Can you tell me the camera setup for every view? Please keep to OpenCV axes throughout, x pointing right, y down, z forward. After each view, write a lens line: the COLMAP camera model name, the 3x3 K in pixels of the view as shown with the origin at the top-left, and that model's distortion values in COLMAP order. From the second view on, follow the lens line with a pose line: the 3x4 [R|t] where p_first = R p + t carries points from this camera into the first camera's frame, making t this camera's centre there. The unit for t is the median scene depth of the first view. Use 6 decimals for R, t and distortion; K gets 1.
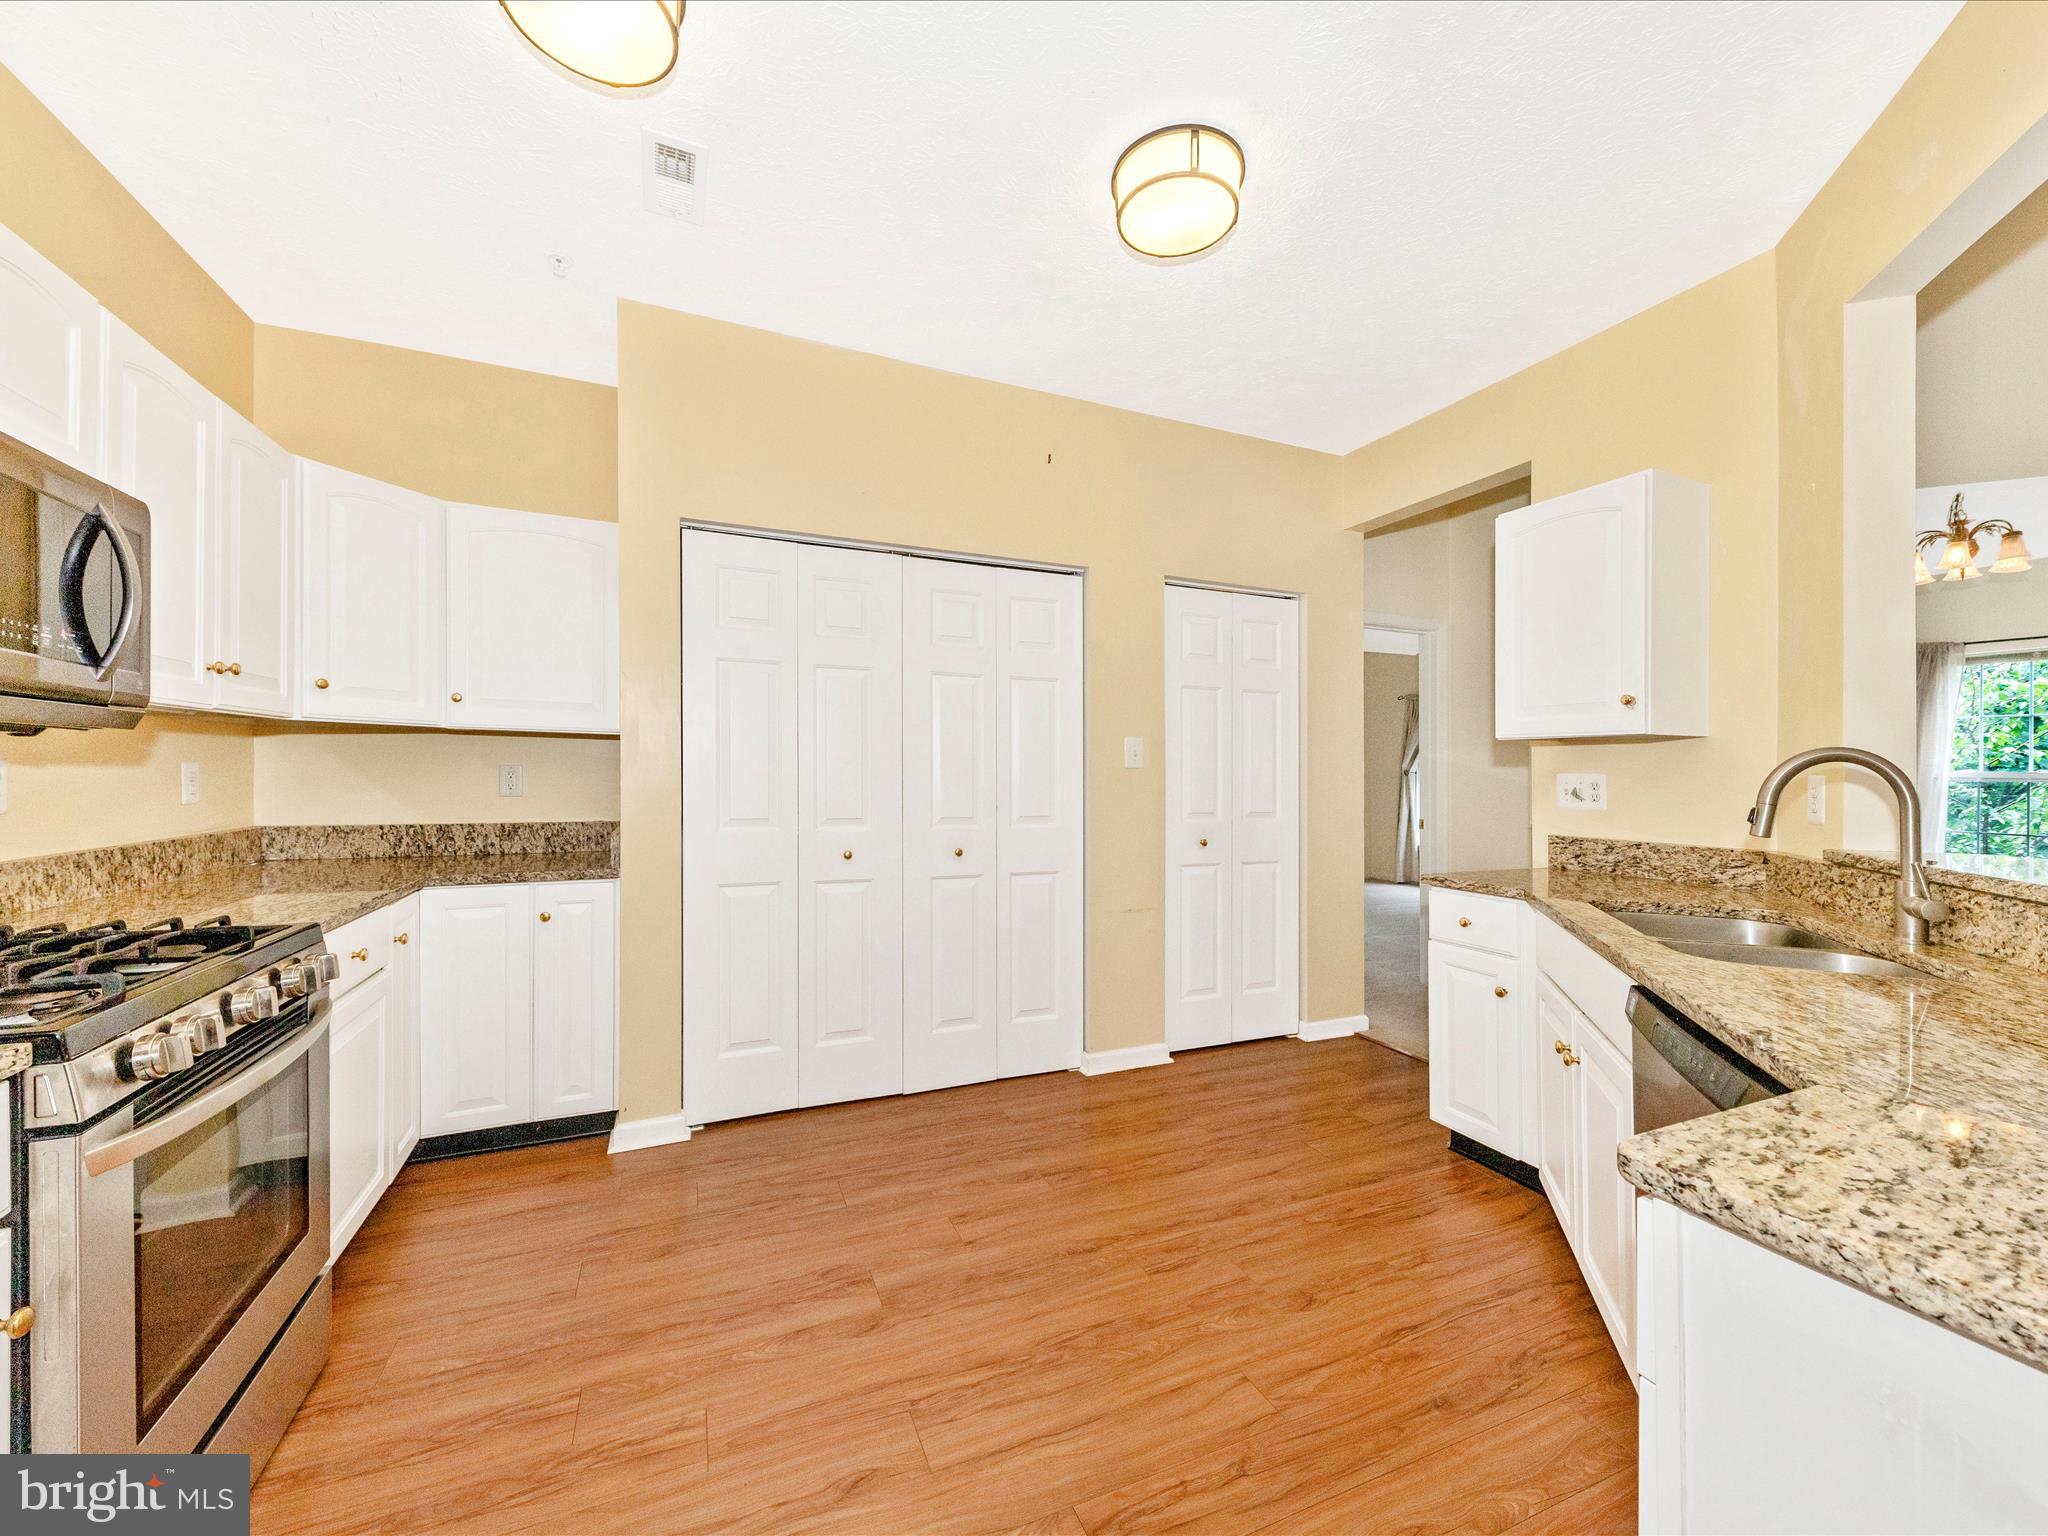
lens RADIAL K [[803.9, 0, 1039.8], [0, 803.9, 778.3], [0, 0, 1]] dist [0.006948, -0.001825]
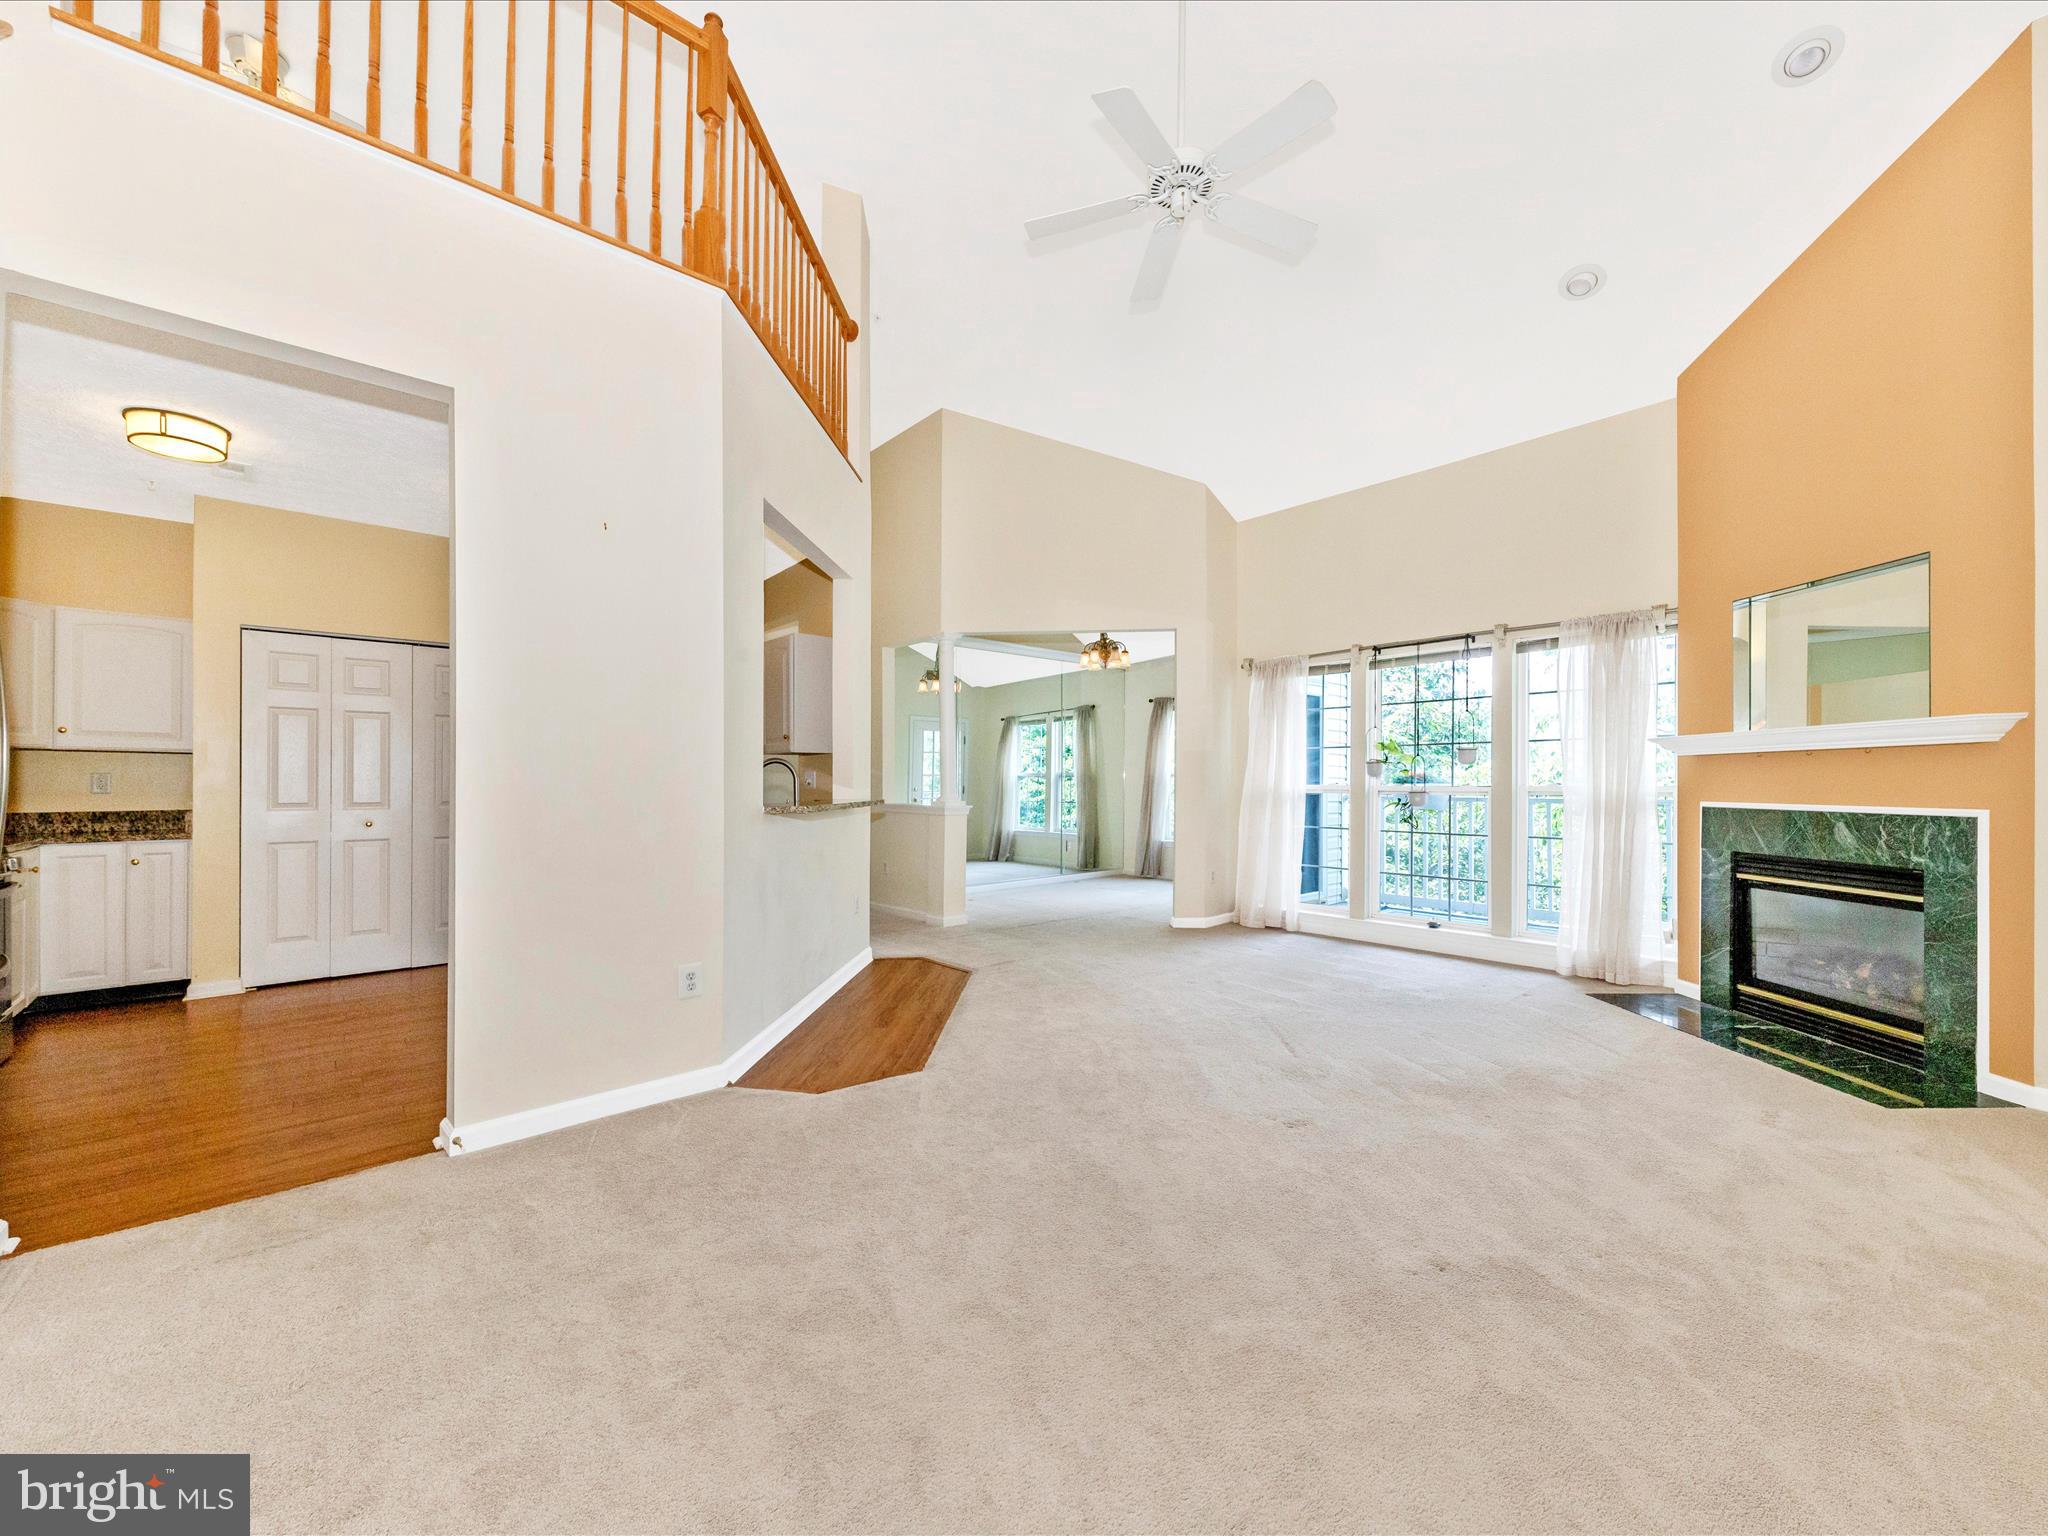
lens RADIAL K [[803.9, 0, 1034.0], [0, 803.9, 773.3], [0, 0, 1]] dist [0.006948, -0.001825]
pose [[0.947570, -0.010262, 0.319384, 0.615680], [0.016800, 0.999702, -0.017722, 0.045074], [-0.319107, 0.022158, 0.947460, -1.178459]]
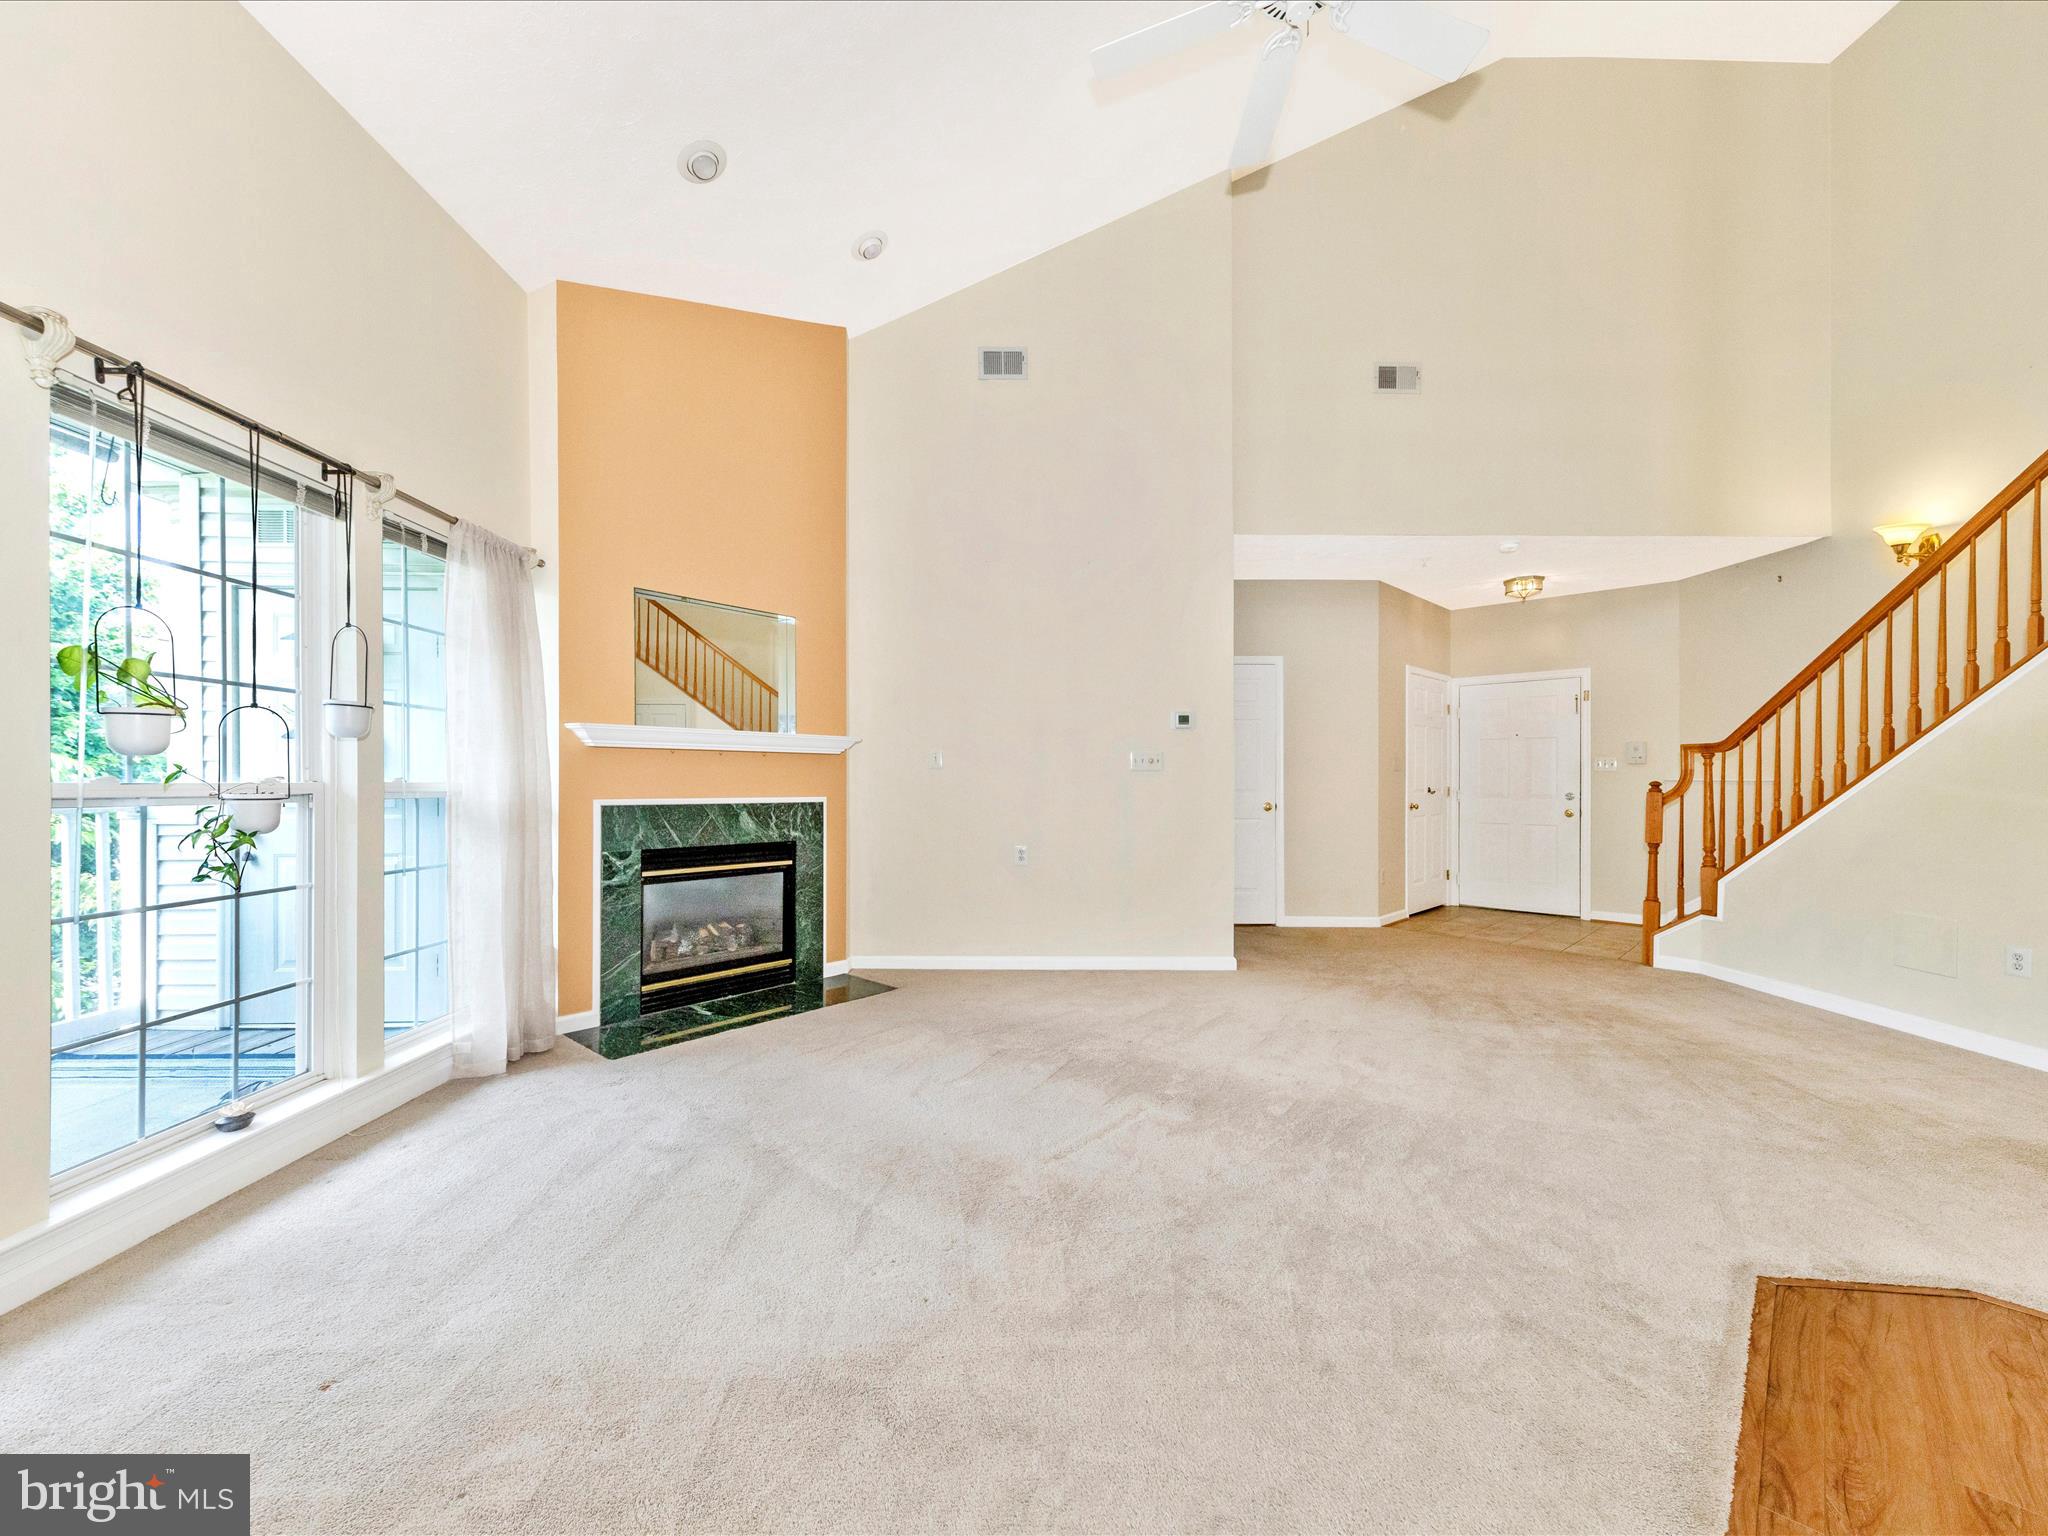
lens RADIAL K [[803.9, 0, 1020.4], [0, 803.9, 781.4], [0, 0, 1]] dist [0.006948, -0.001825]
pose [[-0.916503, -0.017936, 0.399625, 1.182633], [-0.013589, 0.999814, 0.013707, 0.034477], [-0.399797, 0.007132, -0.916576, 1.045482]]
